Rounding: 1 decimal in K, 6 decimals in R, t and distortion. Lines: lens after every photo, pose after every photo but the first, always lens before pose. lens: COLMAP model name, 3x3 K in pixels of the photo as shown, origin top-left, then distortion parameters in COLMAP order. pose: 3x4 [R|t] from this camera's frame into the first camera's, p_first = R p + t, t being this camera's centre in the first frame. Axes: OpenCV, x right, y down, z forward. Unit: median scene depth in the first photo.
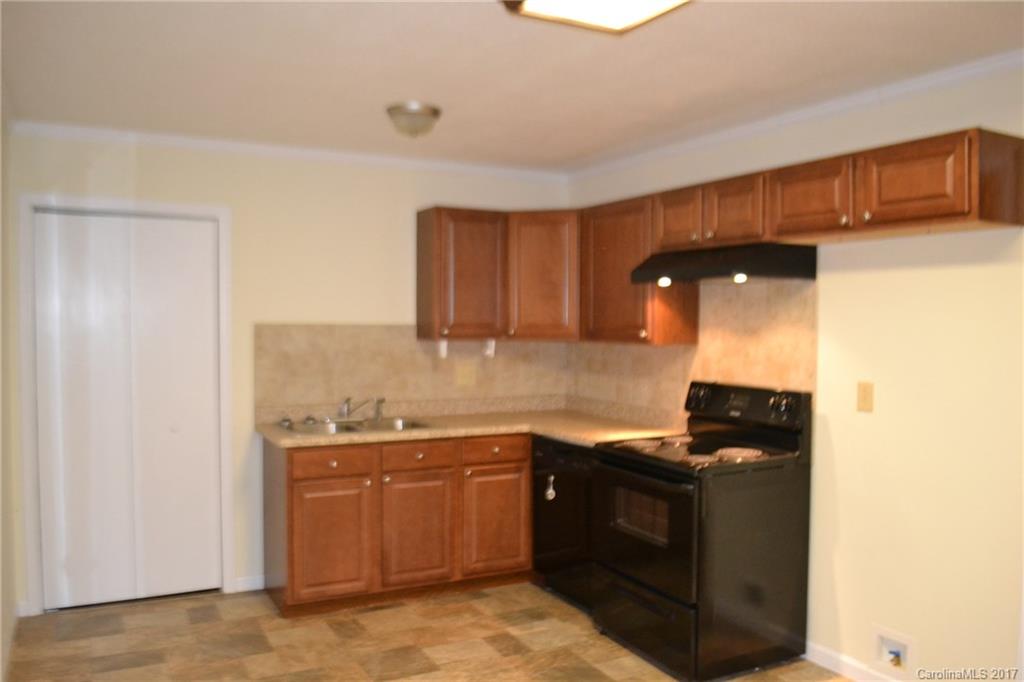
lens RADIAL K [[818.0, 0, 512.0], [0, 818.0, 341.0], [0, 0, 1]] dist [-0.032165, 0.003120]
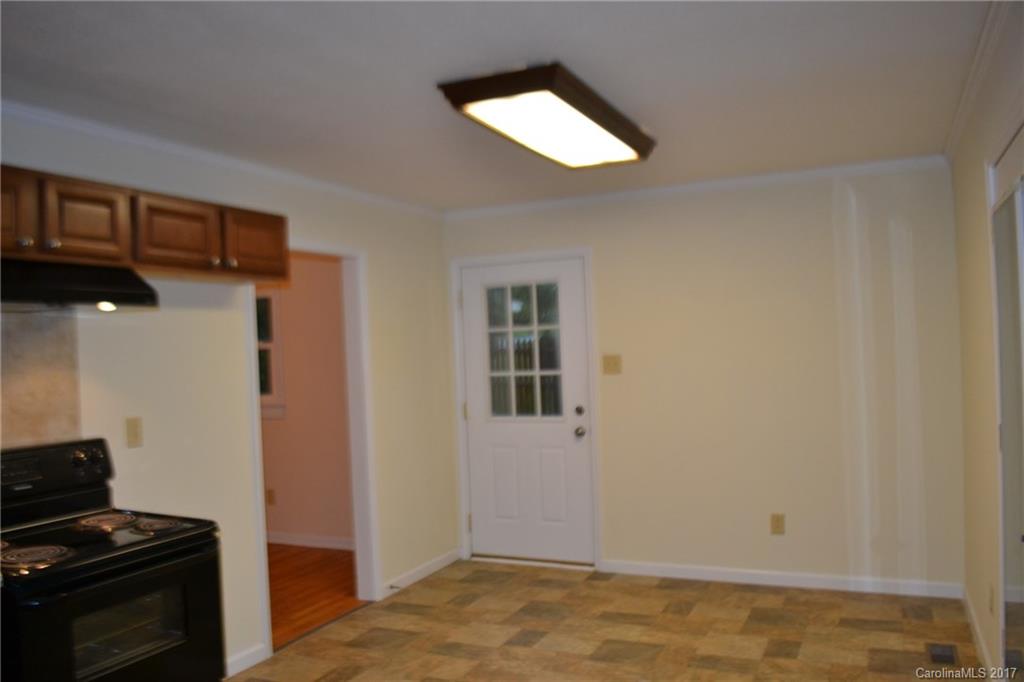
lens RADIAL K [[807.8, 0, 489.4], [0, 807.8, 354.1], [0, 0, 1]] dist [-0.015377, -0.000159]
pose [[-0.581873, 0.007889, 0.813242, -0.902588], [0.054614, 0.998075, 0.029395, -0.046856], [-0.811444, 0.061519, -0.581183, 1.720018]]
